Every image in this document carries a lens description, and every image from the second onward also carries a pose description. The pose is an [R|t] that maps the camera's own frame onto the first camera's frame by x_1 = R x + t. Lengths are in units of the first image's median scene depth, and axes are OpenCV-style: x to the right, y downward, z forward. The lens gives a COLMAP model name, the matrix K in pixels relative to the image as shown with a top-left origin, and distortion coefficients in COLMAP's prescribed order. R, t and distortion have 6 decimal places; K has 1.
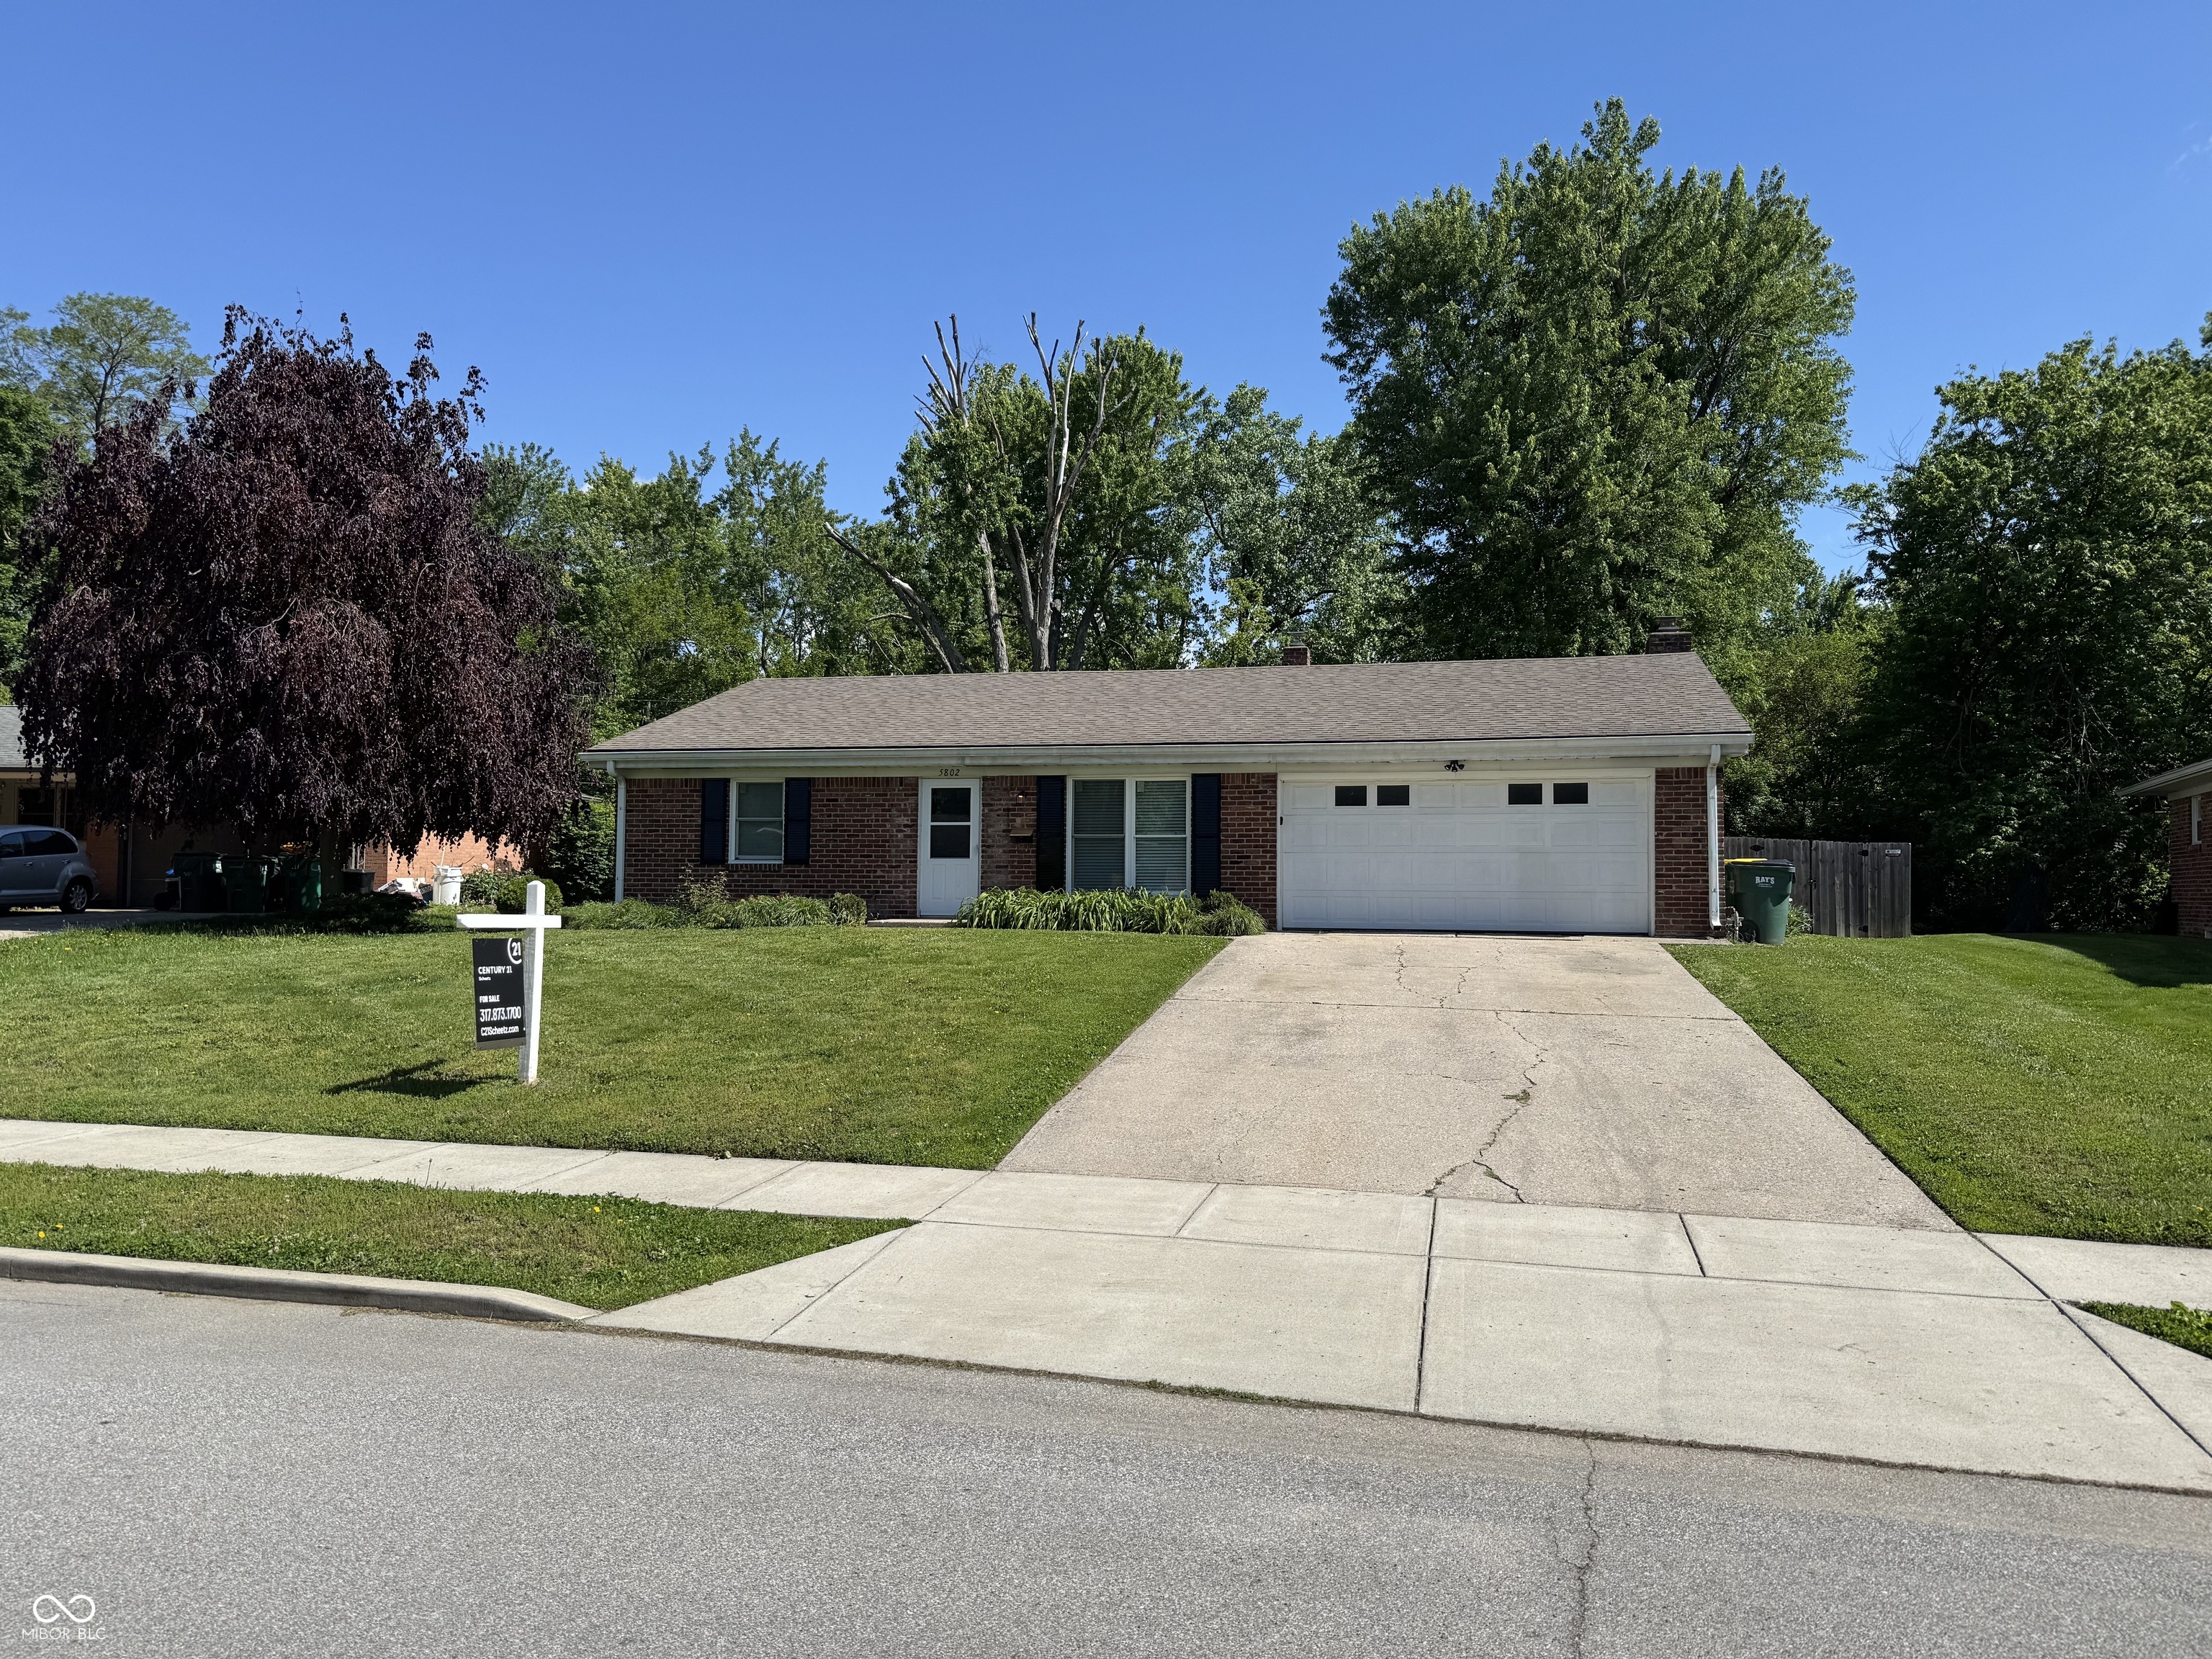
lens RADIAL K [[1537.3, 0, 1106.0], [0, 1537.3, 829.5], [0, 0, 1]] dist [0.111735, -0.220127]
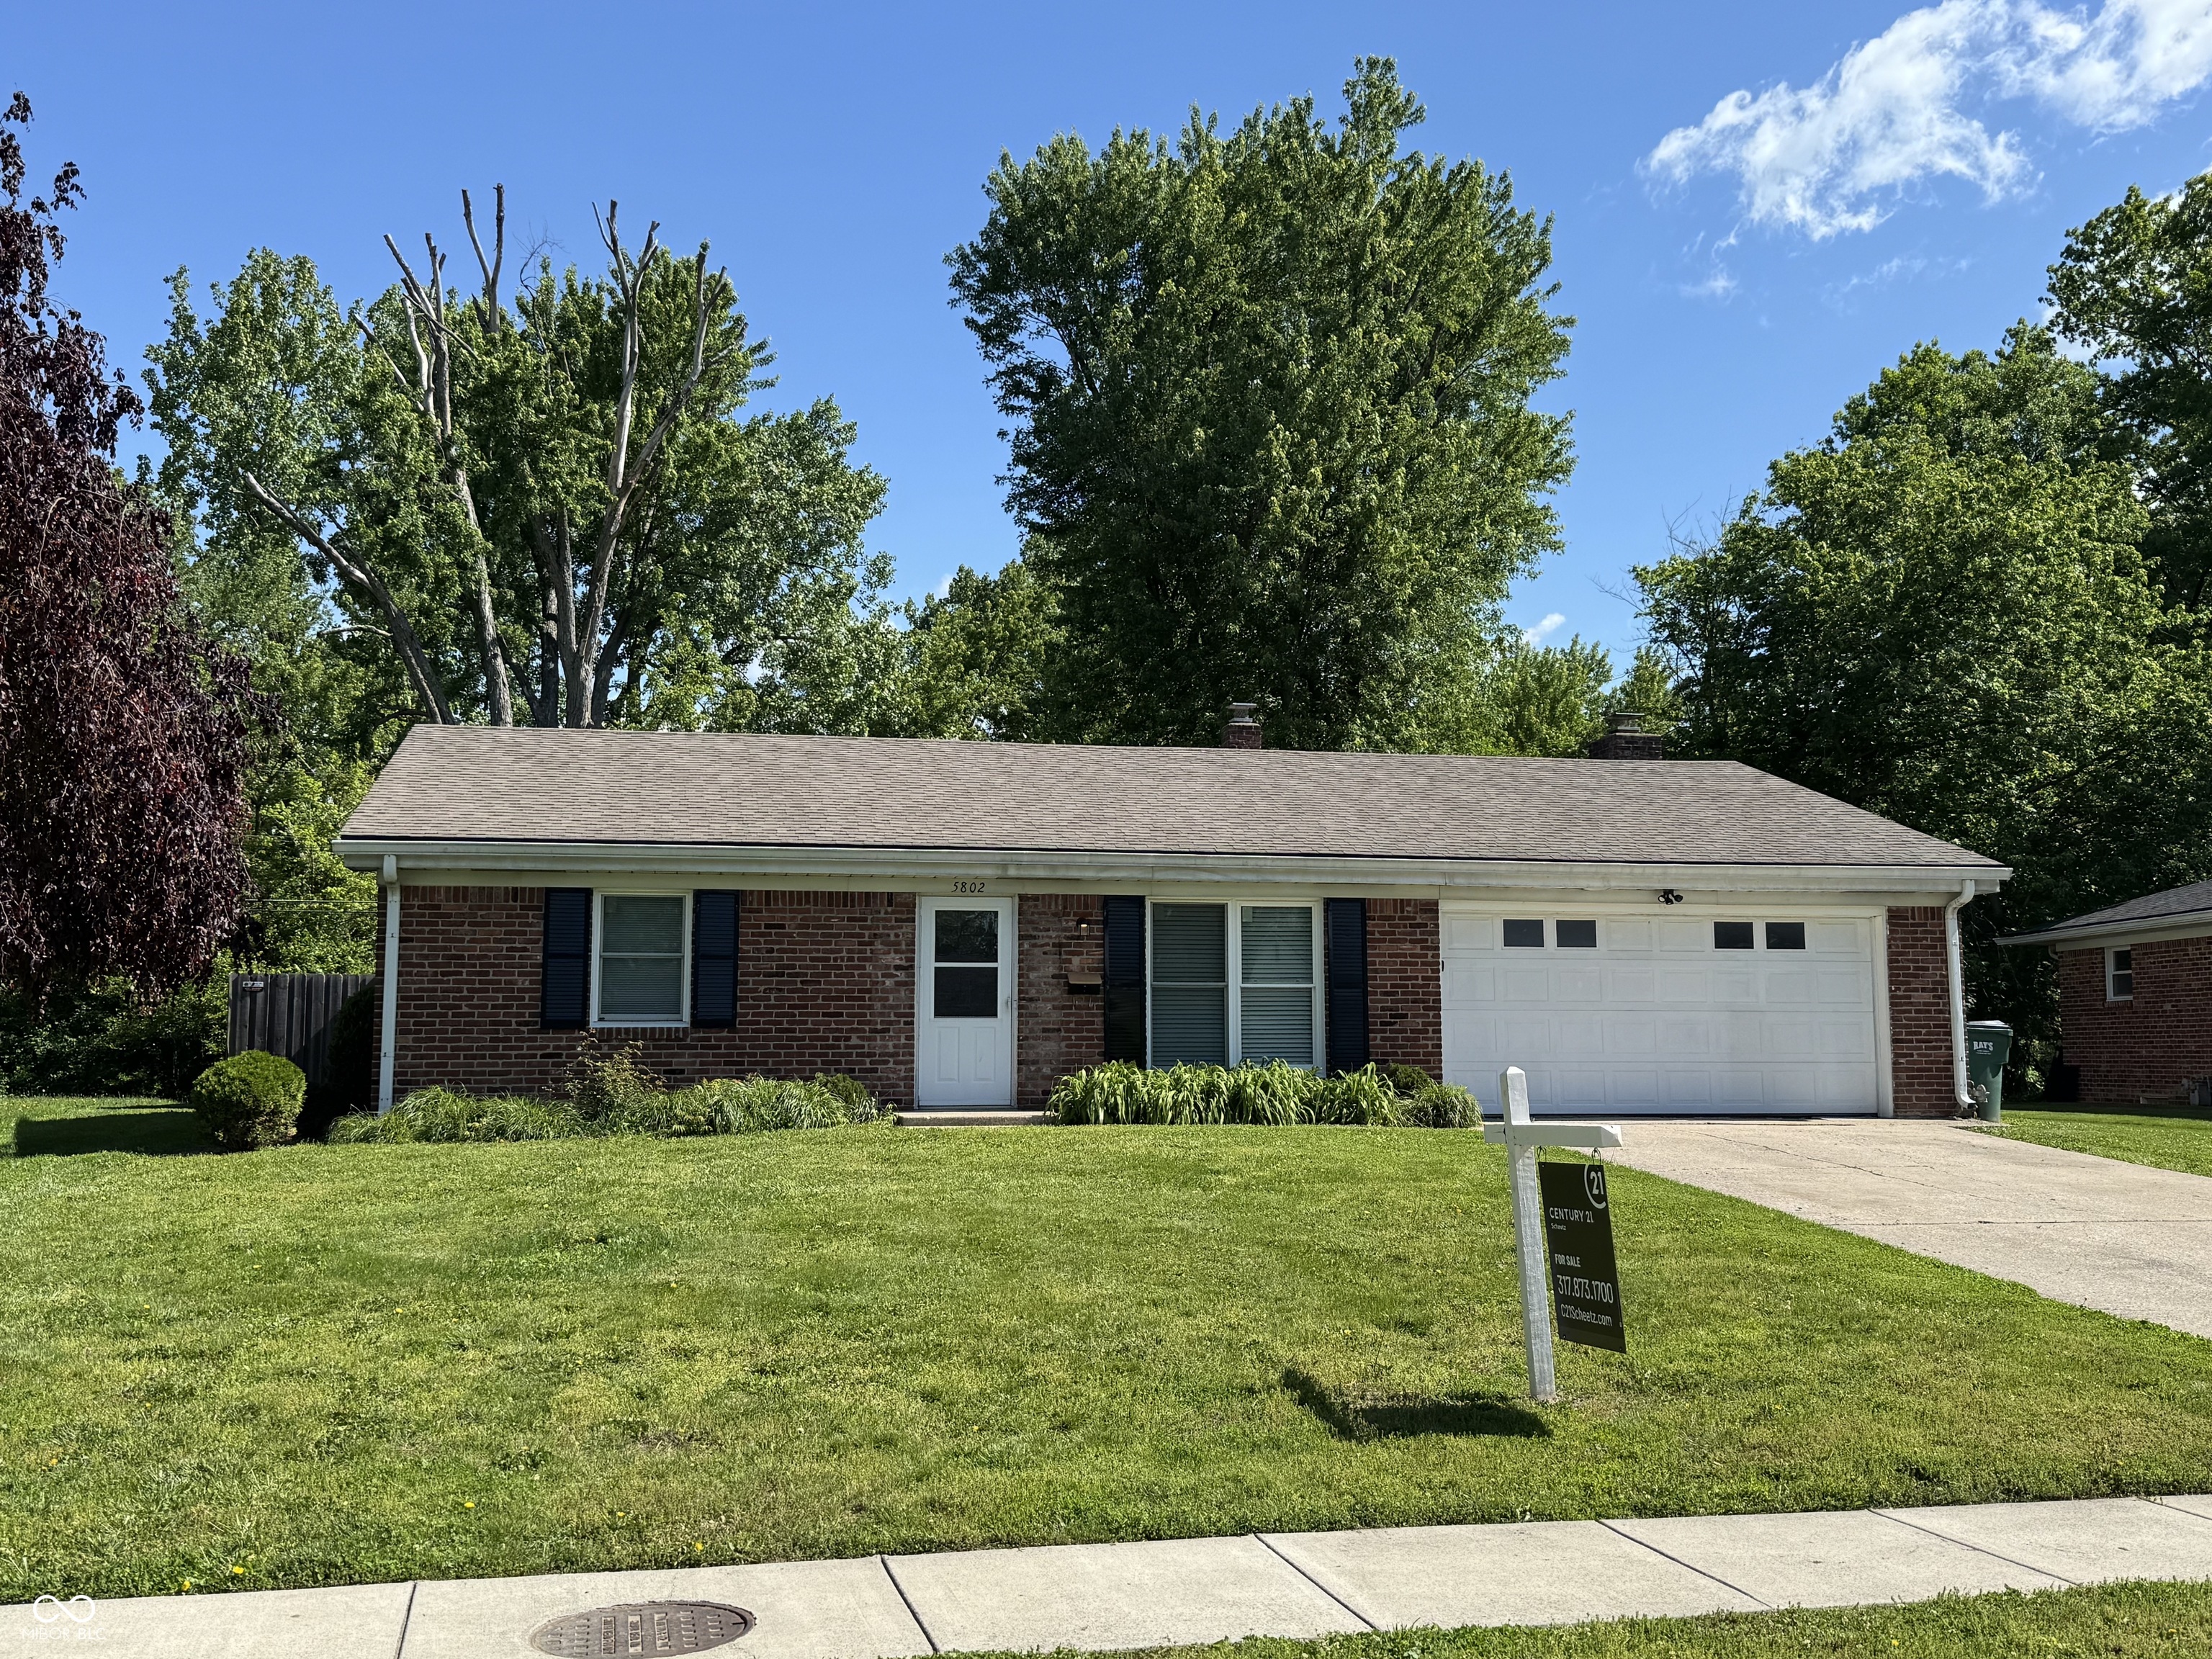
lens RADIAL K [[2123.7, 0, 1106.0], [0, 2123.7, 829.5], [0, 0, 1]] dist [0.162442, -0.349386]
pose [[0.906360, 0.035361, 0.421024, -0.438767], [-0.008005, 0.997750, -0.066567, -0.001499], [-0.422430, 0.056964, 0.904604, 0.148227]]
